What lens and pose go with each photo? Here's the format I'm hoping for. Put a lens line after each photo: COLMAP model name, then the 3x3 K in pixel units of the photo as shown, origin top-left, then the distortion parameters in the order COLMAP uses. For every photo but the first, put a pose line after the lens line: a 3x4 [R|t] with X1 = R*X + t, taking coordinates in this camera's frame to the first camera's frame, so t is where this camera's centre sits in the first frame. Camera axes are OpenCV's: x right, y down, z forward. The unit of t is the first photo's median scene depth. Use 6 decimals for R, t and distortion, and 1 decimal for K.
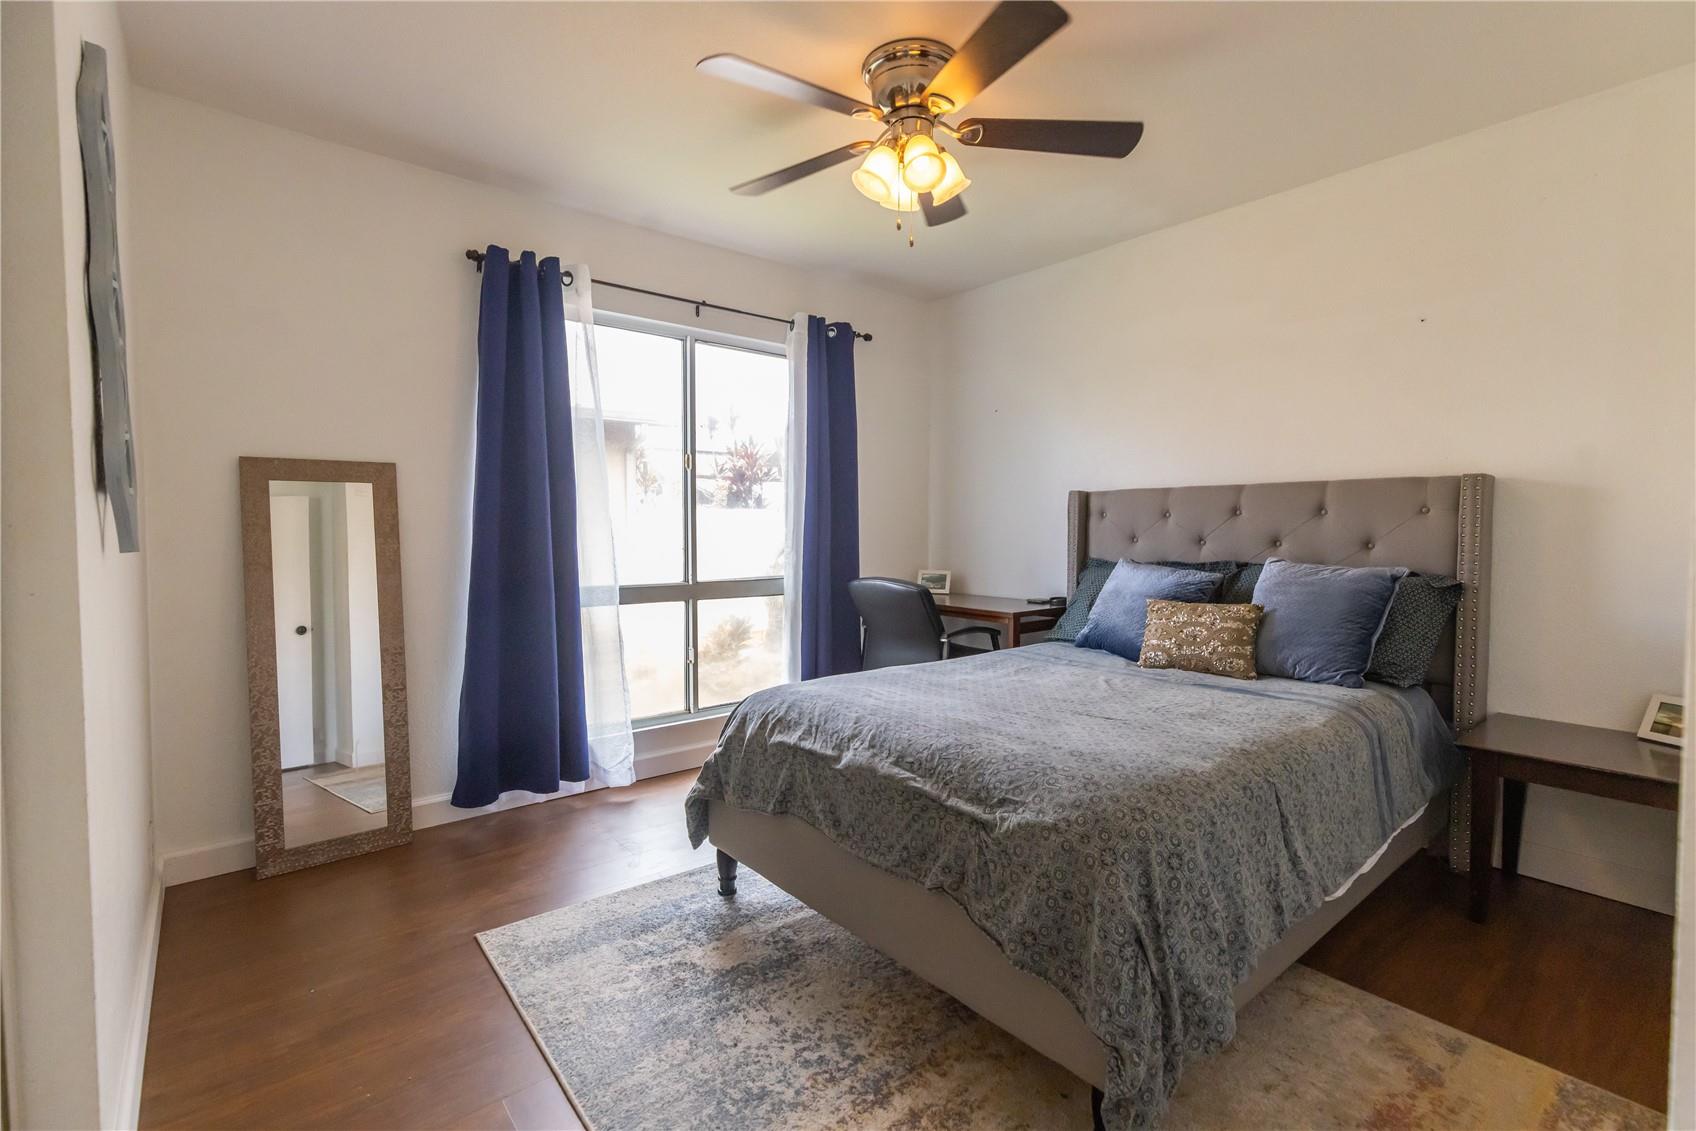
lens RADIAL K [[769.0, 0, 863.0], [0, 769.0, 564.3], [0, 0, 1]] dist [0.009617, -0.001140]
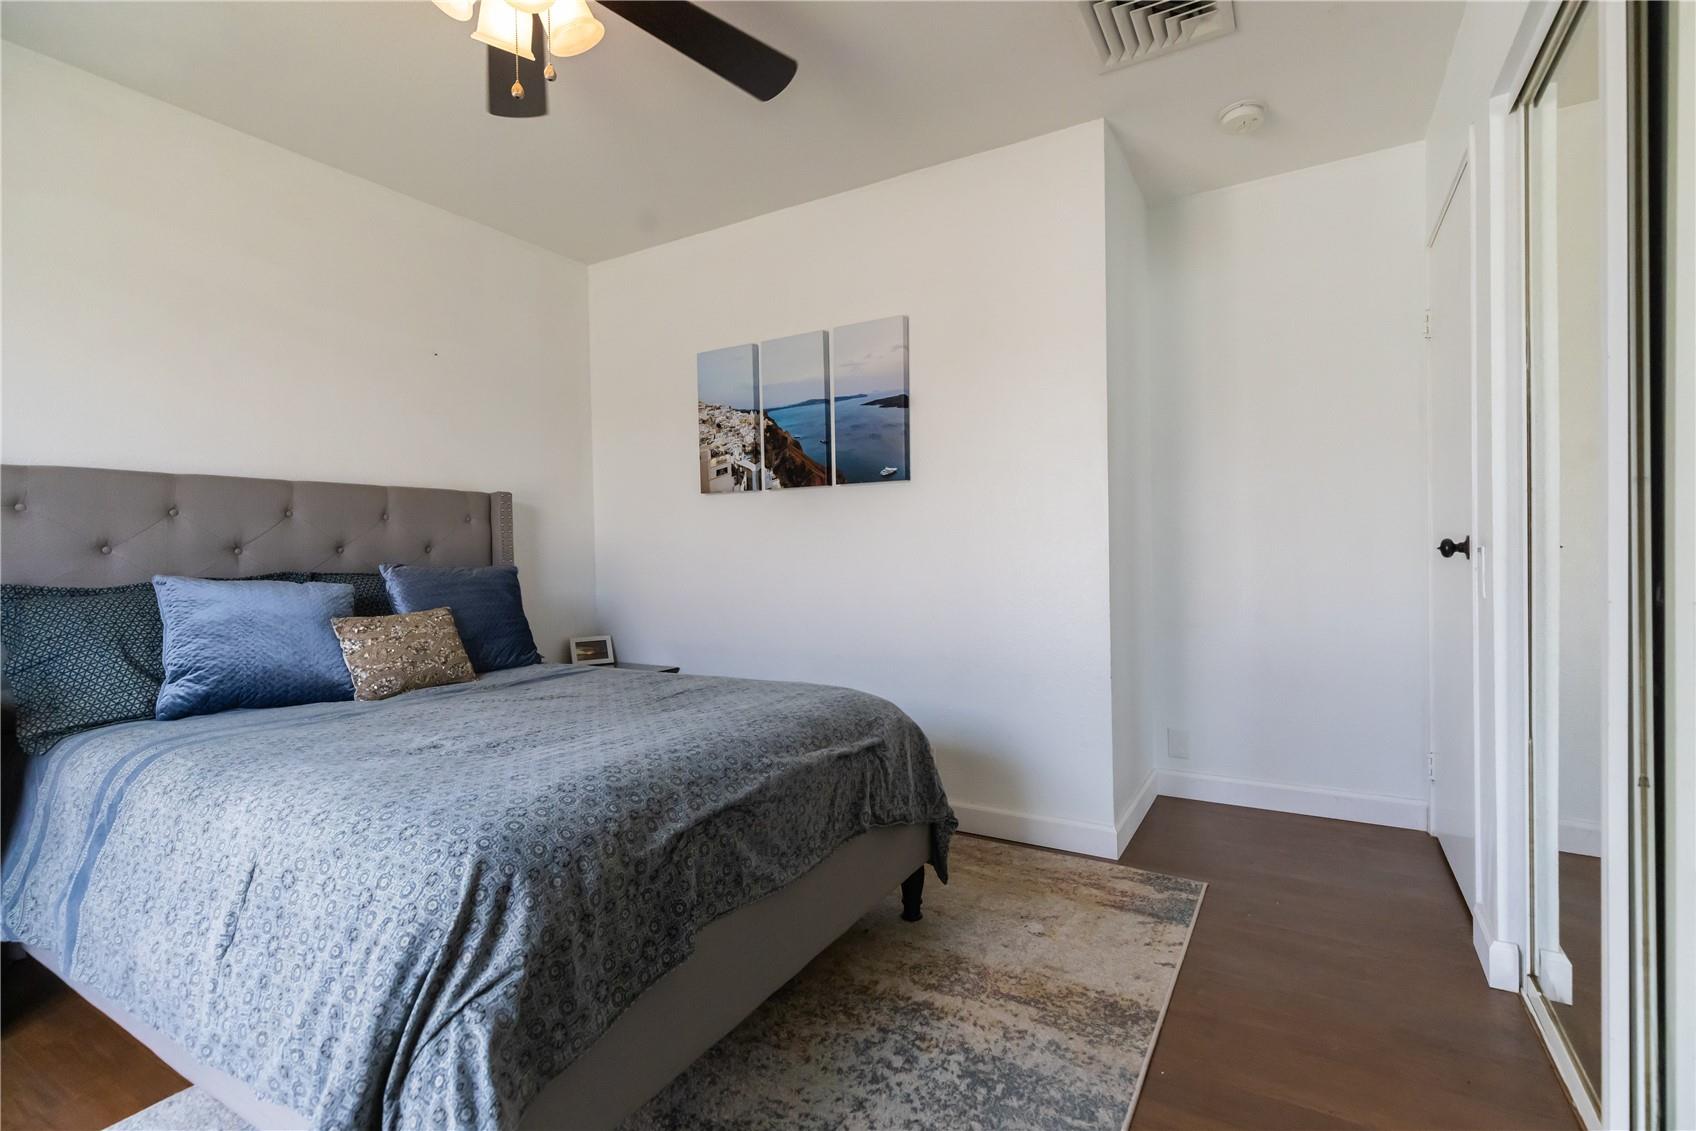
lens RADIAL K [[769.0, 0, 861.2], [0, 769.0, 560.8], [0, 0, 1]] dist [0.009617, -0.001140]
pose [[-0.335408, -0.005962, 0.942054, -0.918385], [0.066078, 0.997368, 0.029838, -0.002098], [-0.939753, 0.072257, -0.334132, 1.287967]]
